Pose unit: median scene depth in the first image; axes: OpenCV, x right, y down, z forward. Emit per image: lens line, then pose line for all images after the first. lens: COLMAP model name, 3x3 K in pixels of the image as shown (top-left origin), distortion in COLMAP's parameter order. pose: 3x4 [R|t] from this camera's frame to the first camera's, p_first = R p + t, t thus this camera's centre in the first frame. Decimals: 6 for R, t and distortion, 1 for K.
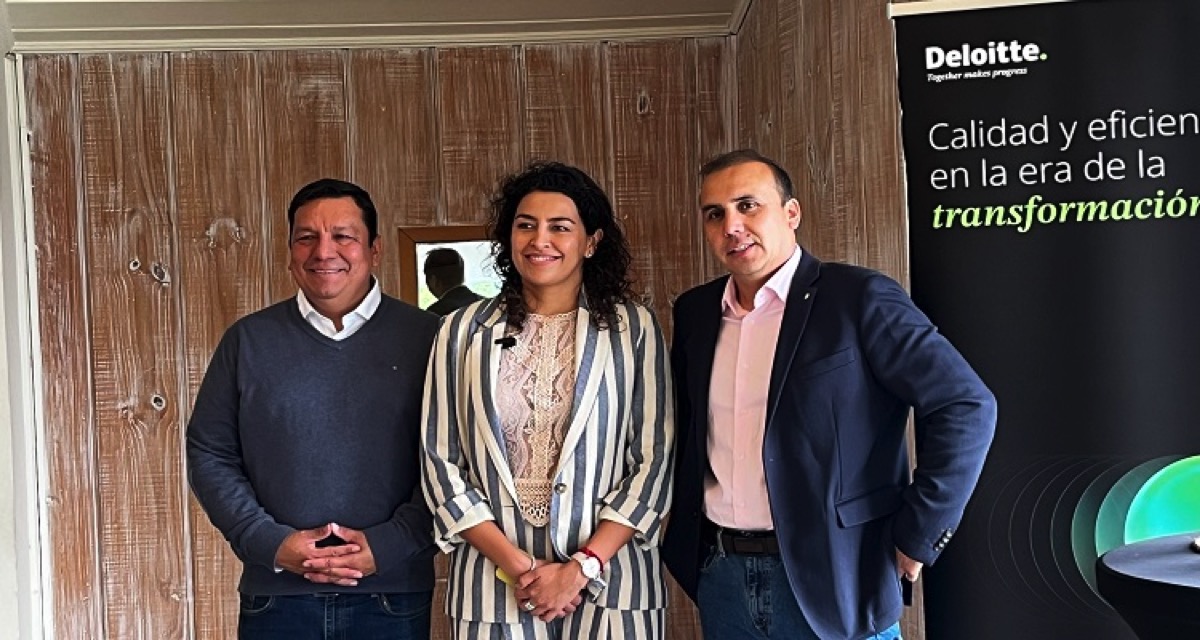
lens RADIAL K [[1846.5, 0, 599.0], [0, 1846.5, 320.2], [0, 0, 1]] dist [0.135139, 0.000000]
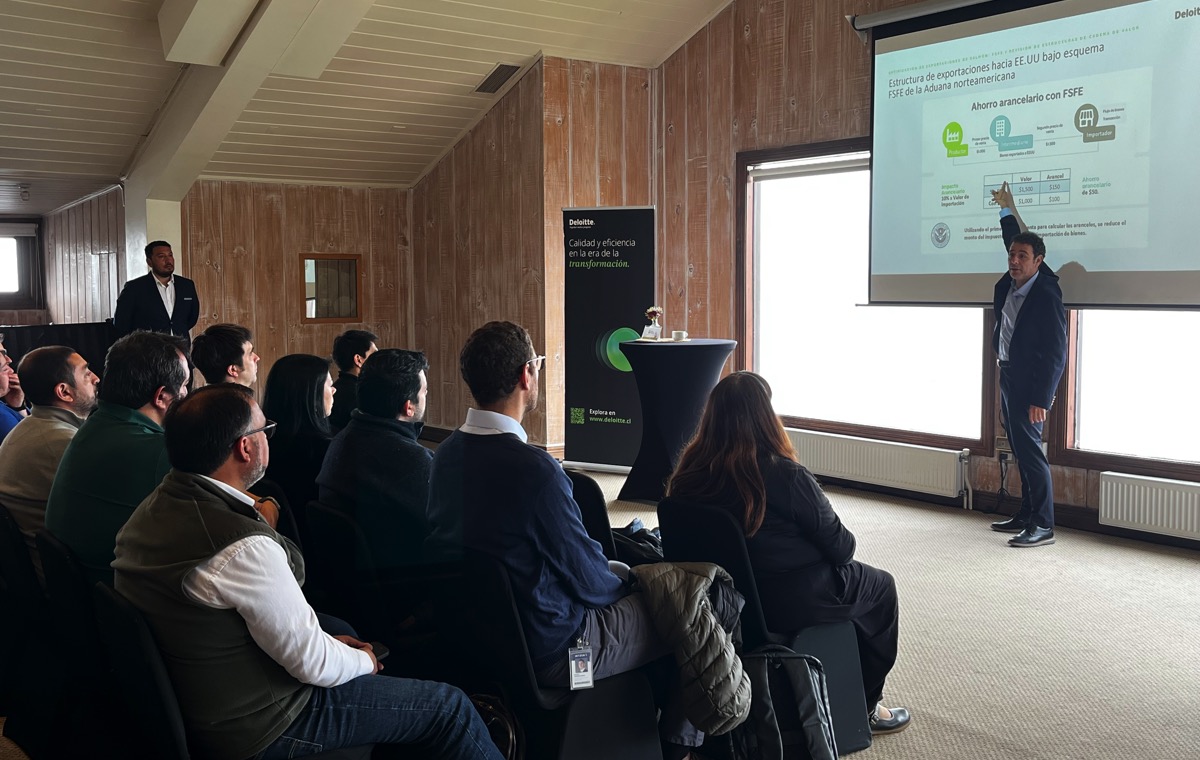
lens RADIAL K [[1161.0, 0, 599.7], [0, 1161.0, 378.0], [0, 0, 1]] dist [0.001142, 0.000000]
pose [[0.866929, 0.002222, 0.498427, -0.578581], [-0.028653, 0.998559, 0.045385, 0.041381], [-0.497608, -0.053627, 0.865743, -0.671249]]
